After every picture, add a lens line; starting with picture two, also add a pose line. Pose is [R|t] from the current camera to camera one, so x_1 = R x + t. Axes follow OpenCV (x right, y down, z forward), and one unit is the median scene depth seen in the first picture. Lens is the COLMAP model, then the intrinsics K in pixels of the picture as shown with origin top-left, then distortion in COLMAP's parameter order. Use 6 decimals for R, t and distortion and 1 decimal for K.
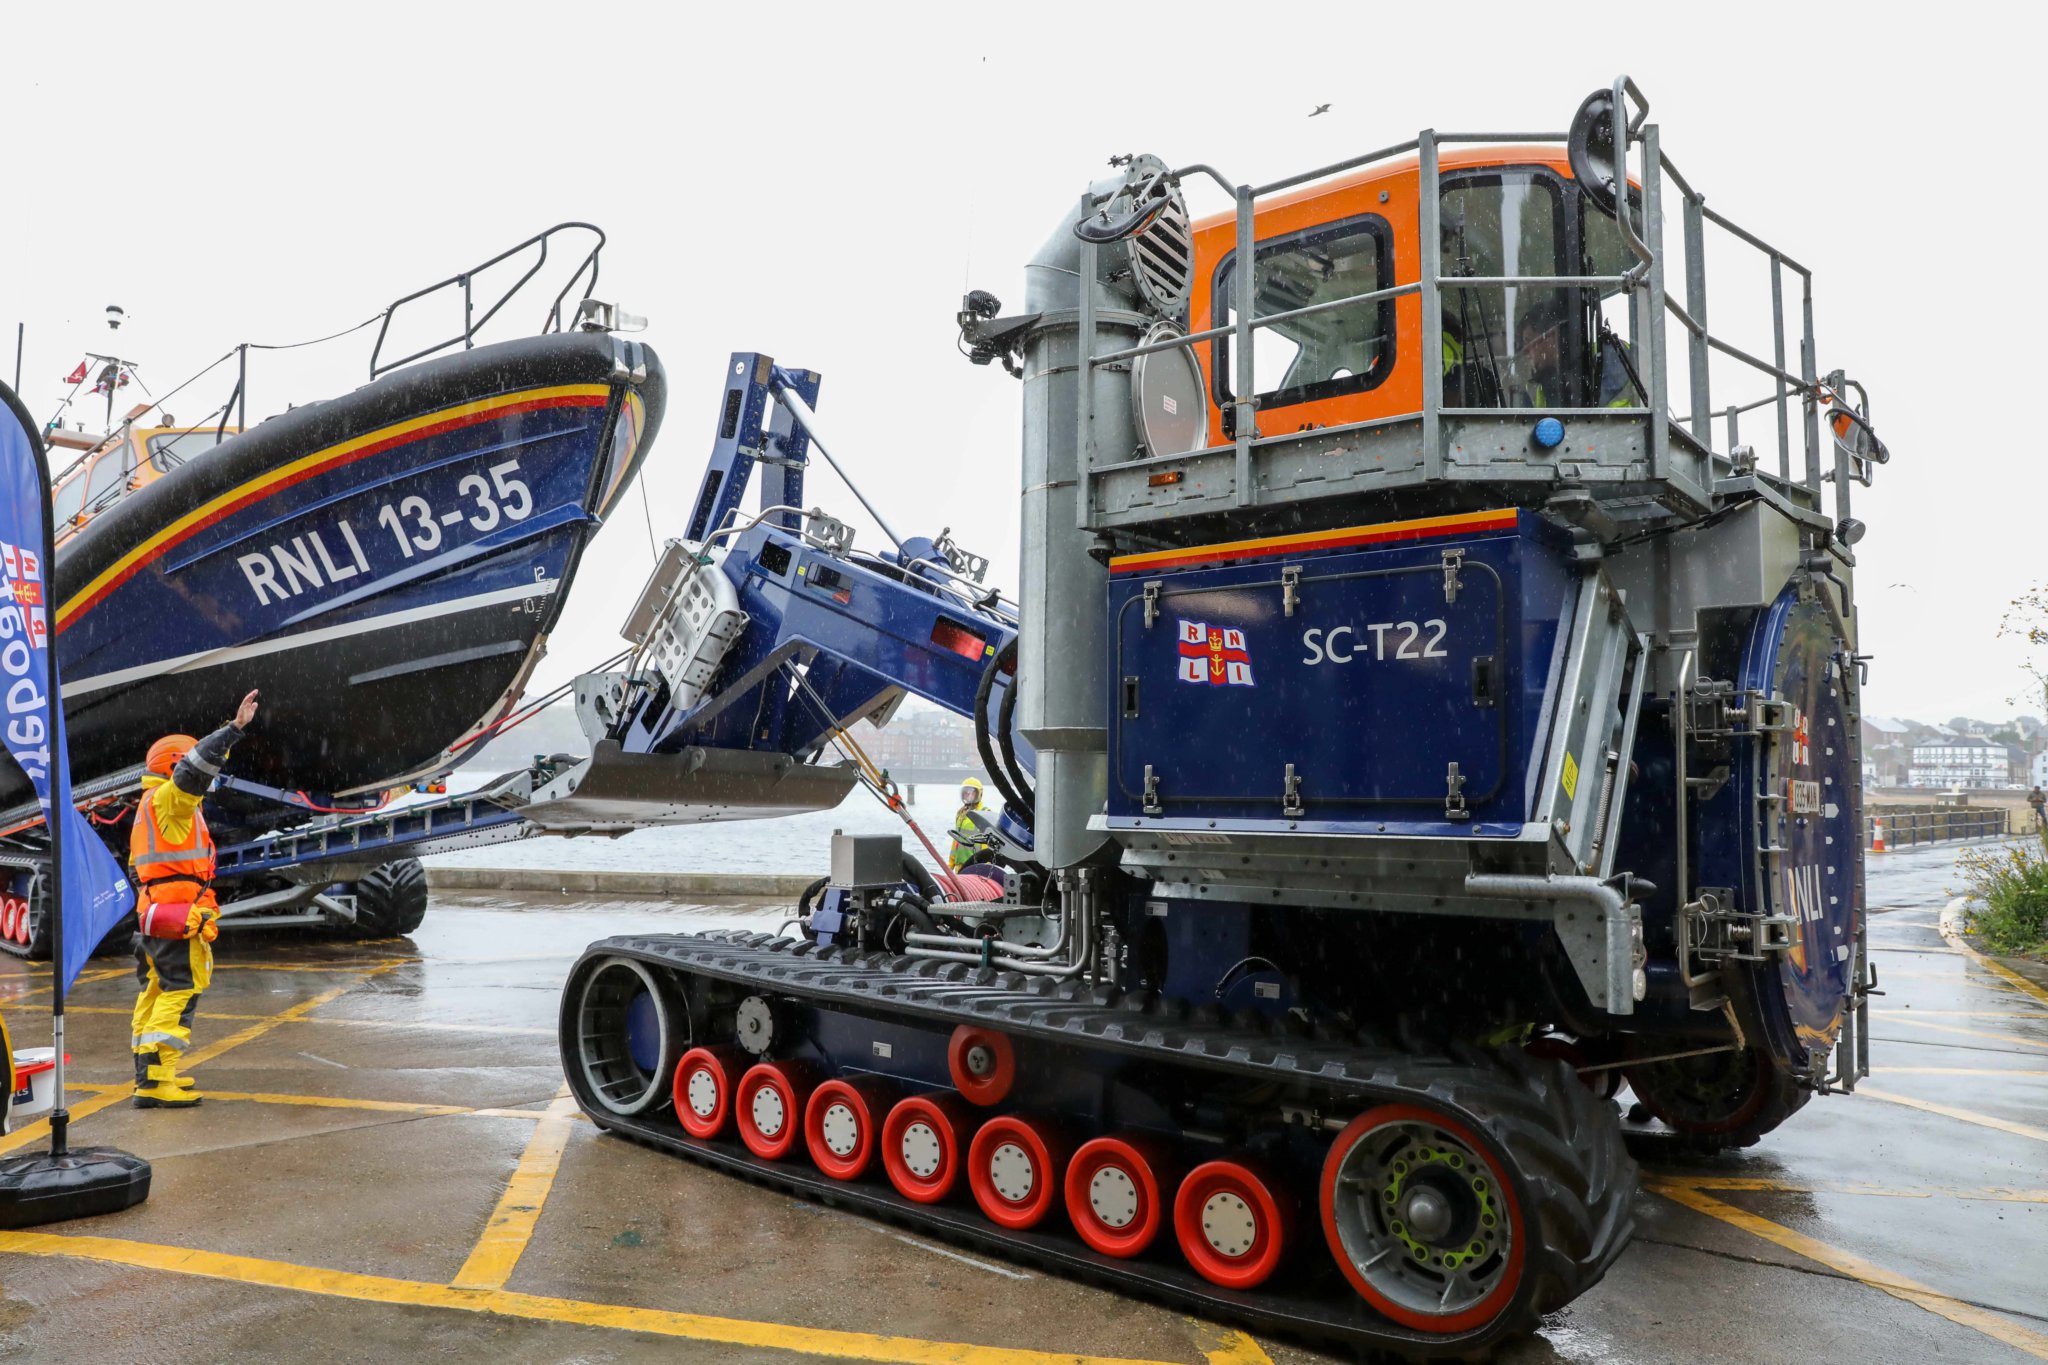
lens RADIAL K [[1415.5, 0, 1024.0], [0, 1415.5, 682.5], [0, 0, 1]] dist [-0.109379, 0.106884]
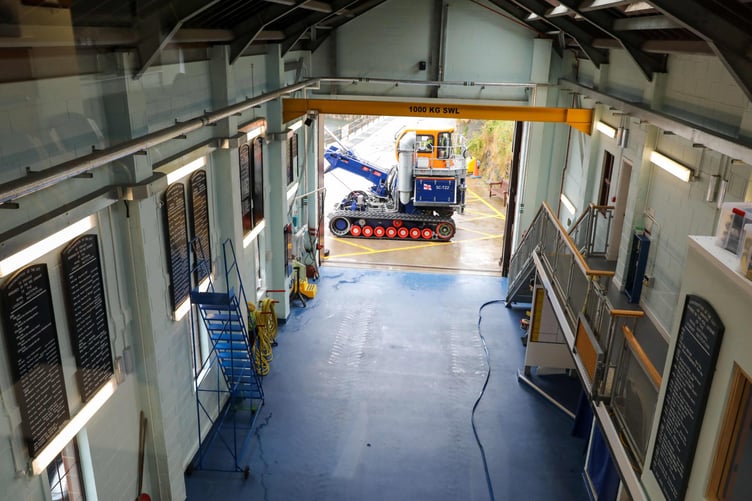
lens RADIAL K [[624.7, 0, 373.5], [0, 624.7, 256.8], [0, 0, 1]] dist [-0.092890, 0.074077]
pose [[0.828528, -0.191495, 0.526185, -2.626822], [-0.038753, 0.917842, 0.395051, -1.298690], [-0.558605, -0.347702, 0.753037, -2.421271]]
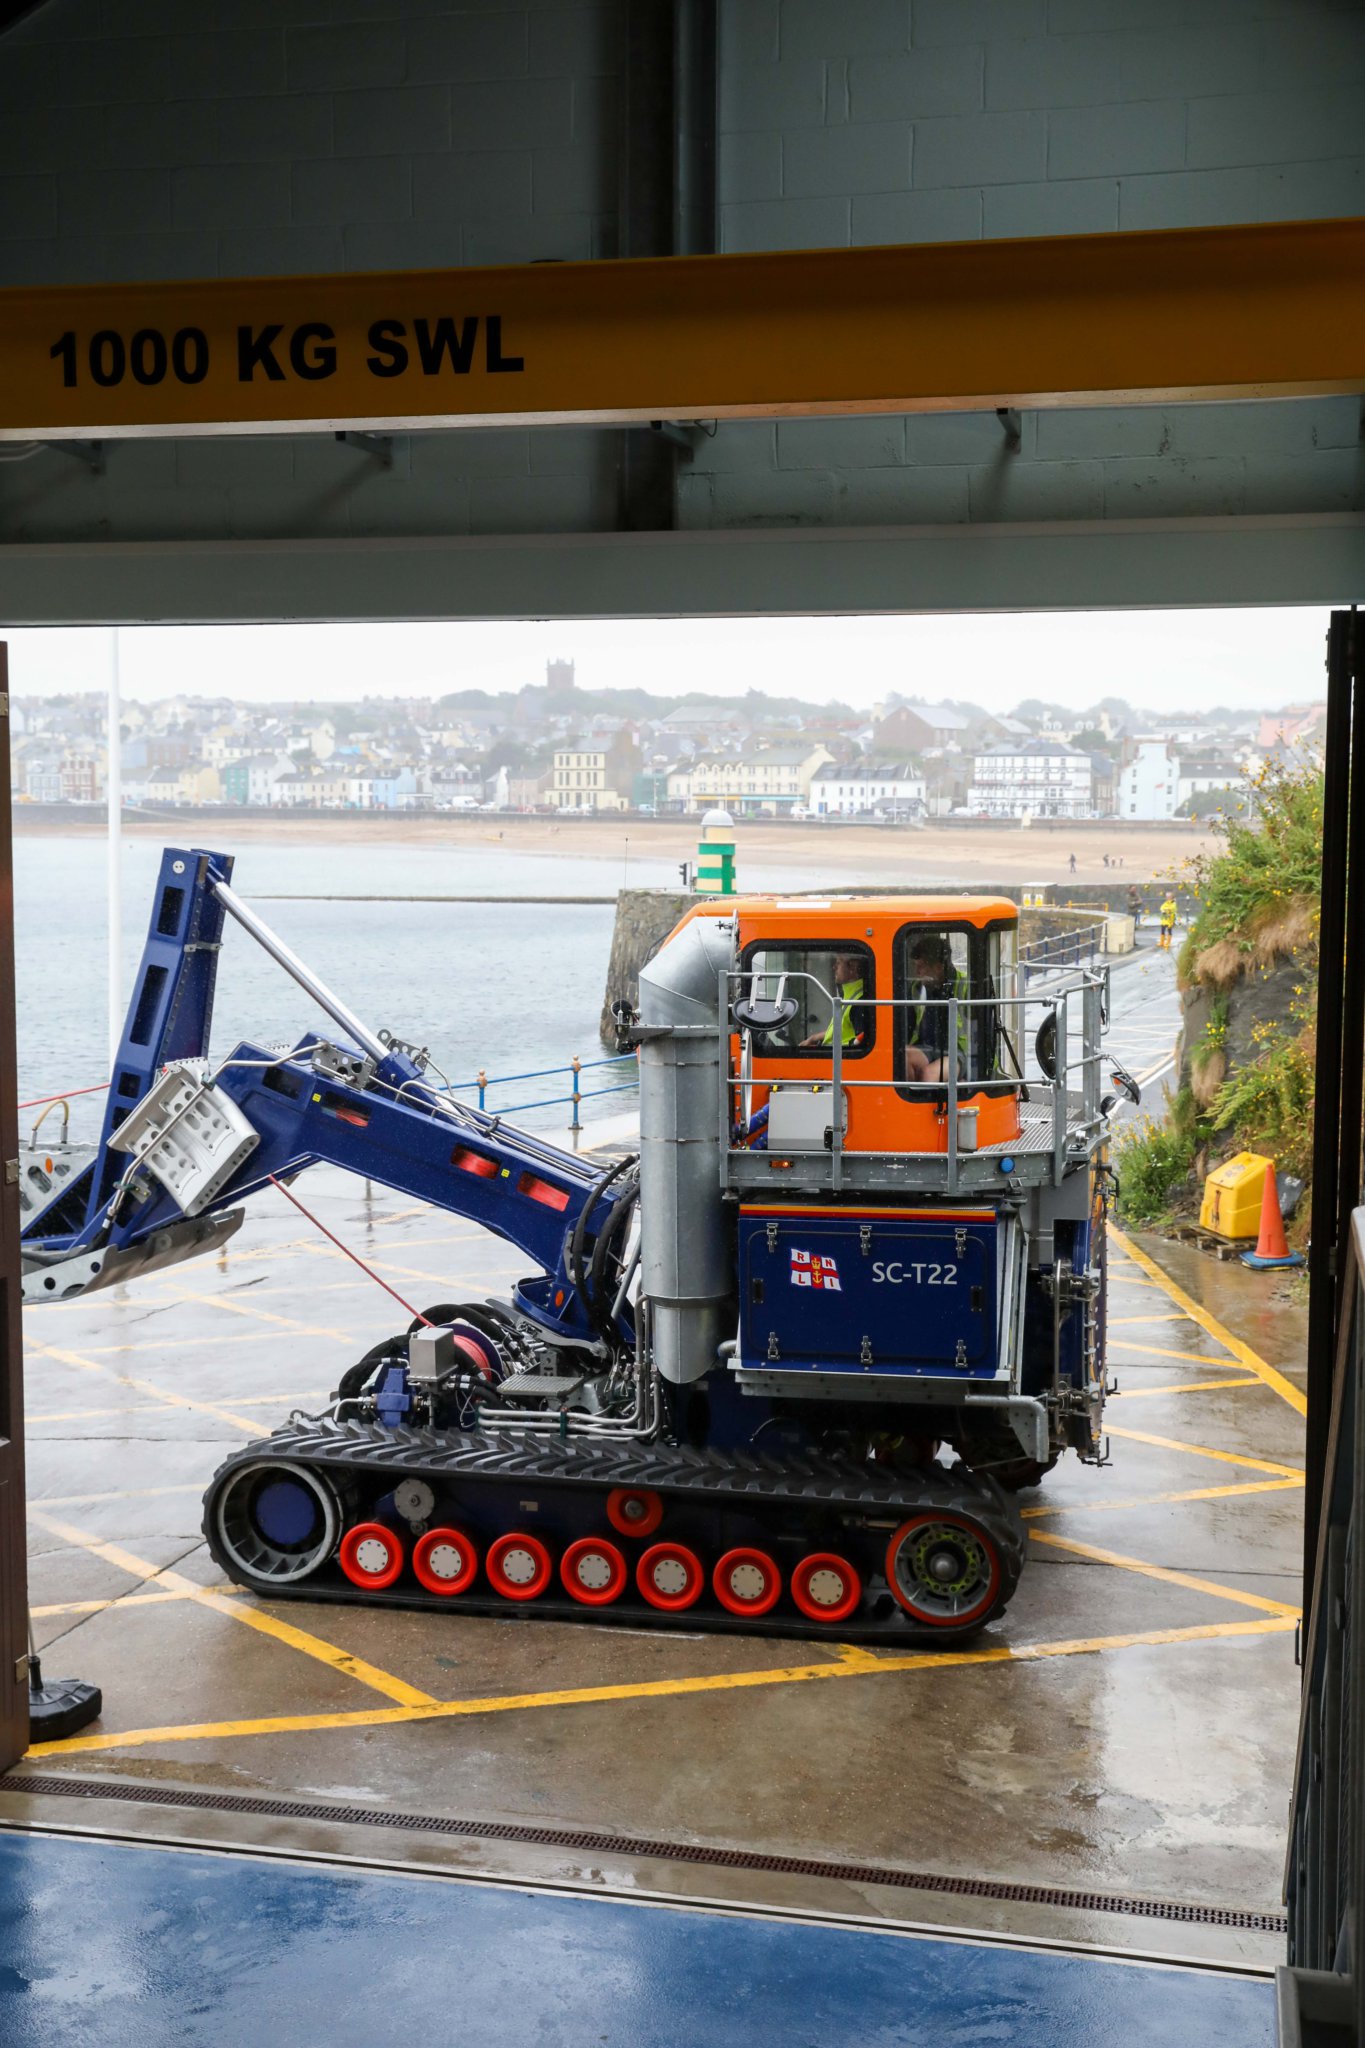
lens RADIAL K [[2422.6, 0, 682.5], [0, 2422.6, 1024.0], [0, 0, 1]] dist [0.068488, 0.000872]
pose [[0.897927, -0.058974, 0.436177, -1.129181], [-0.010876, 0.987707, 0.155935, -0.682829], [-0.440011, -0.144762, 0.886247, -1.331773]]
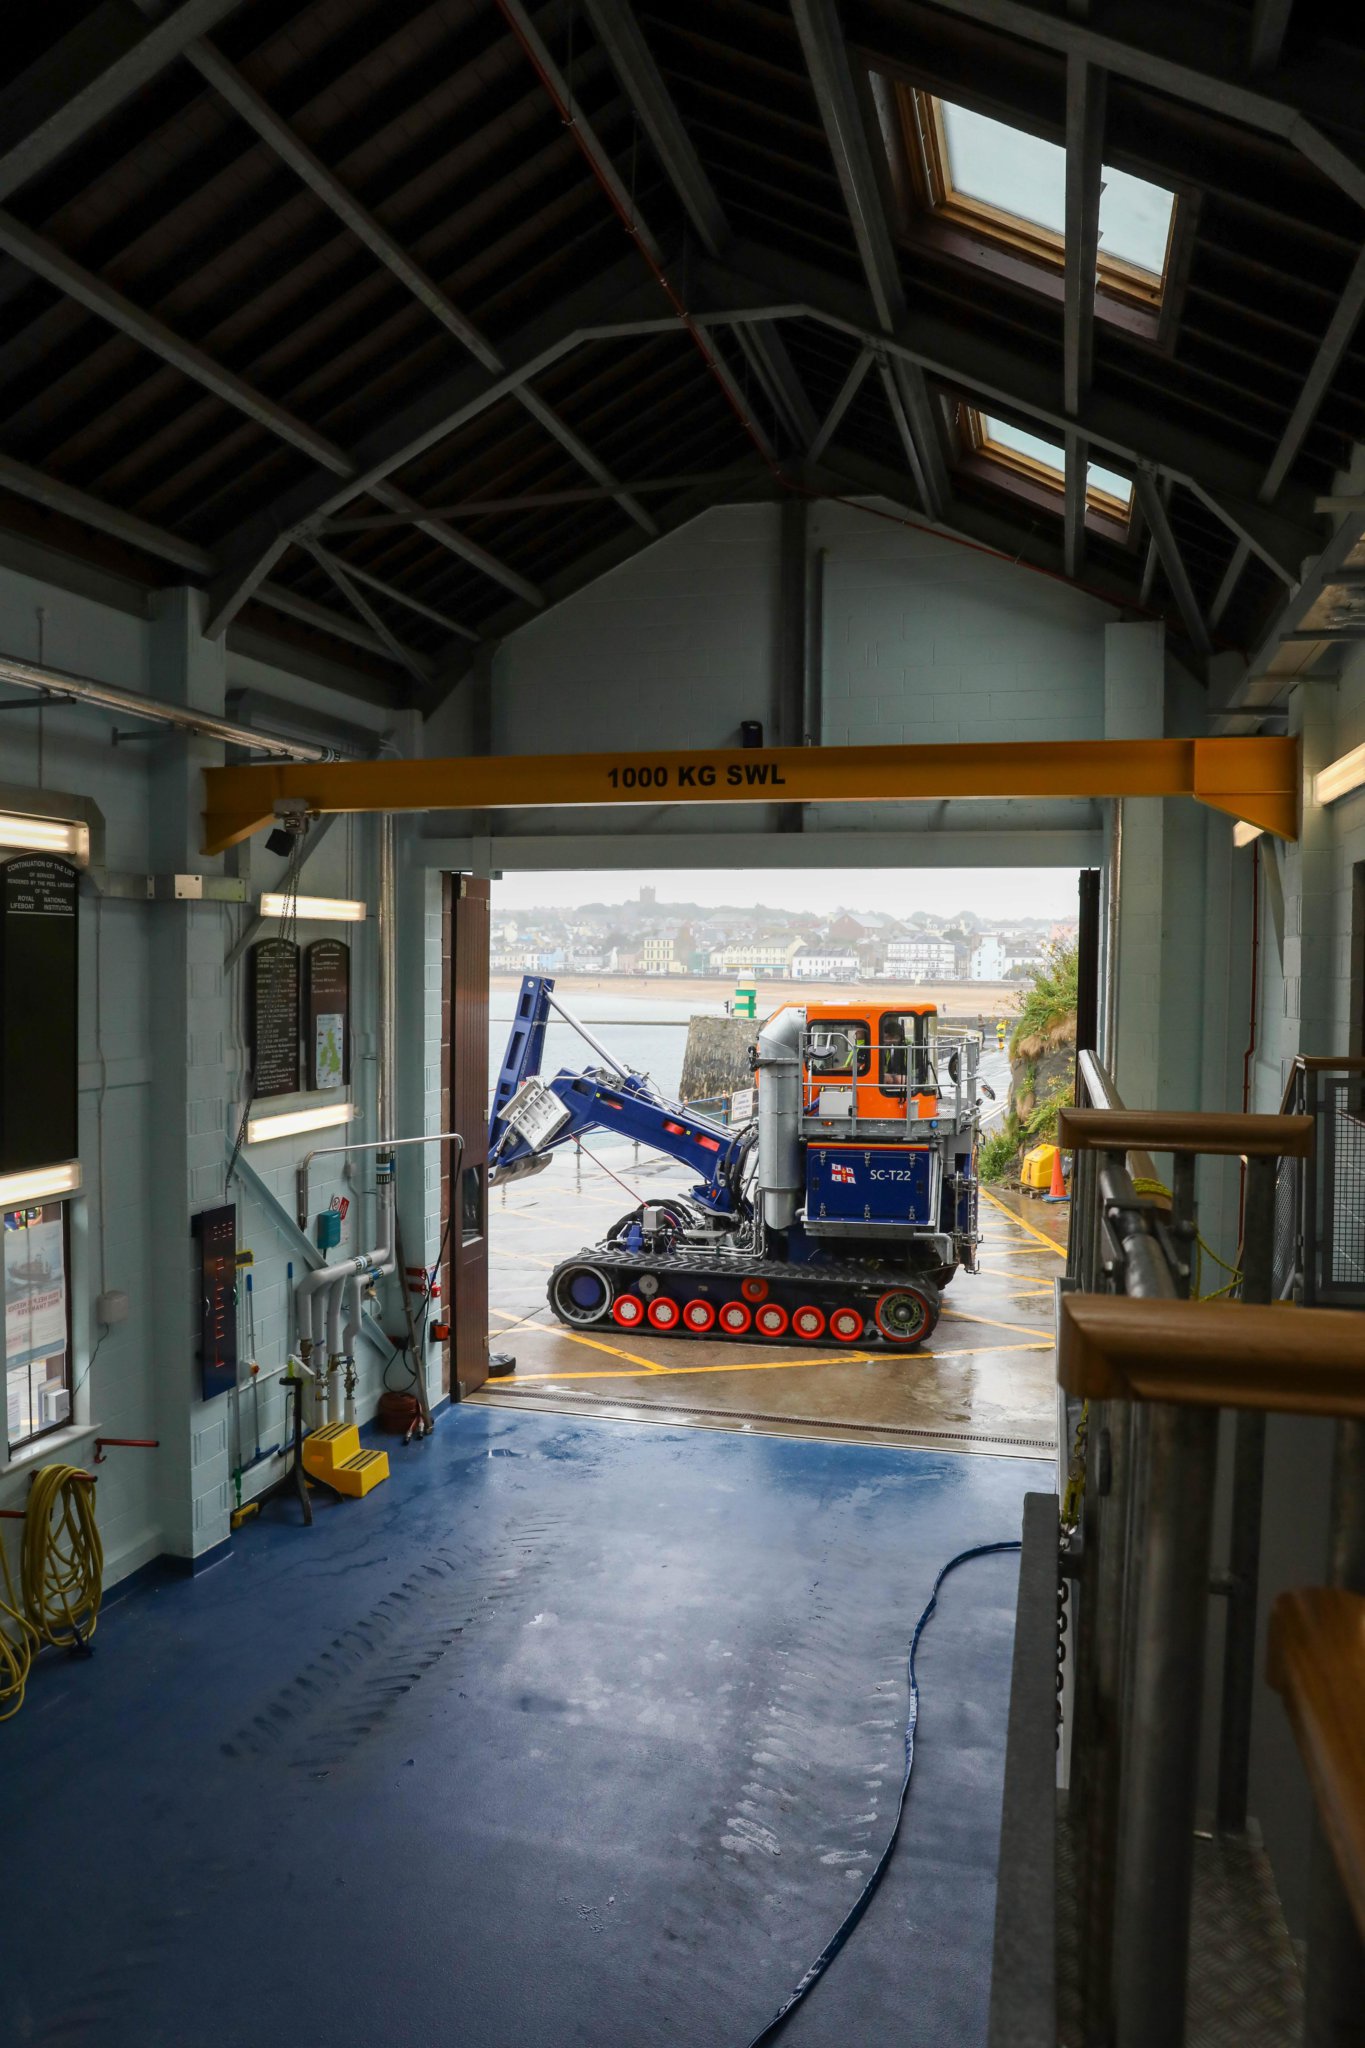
lens RADIAL K [[1415.5, 0, 682.5], [0, 1415.5, 1024.0], [0, 0, 1]] dist [-0.109379, 0.106884]
pose [[0.908469, -0.027791, 0.417027, -1.540943], [-0.017640, 0.994348, 0.104693, -0.685290], [-0.417580, -0.102467, 0.902844, -1.833318]]
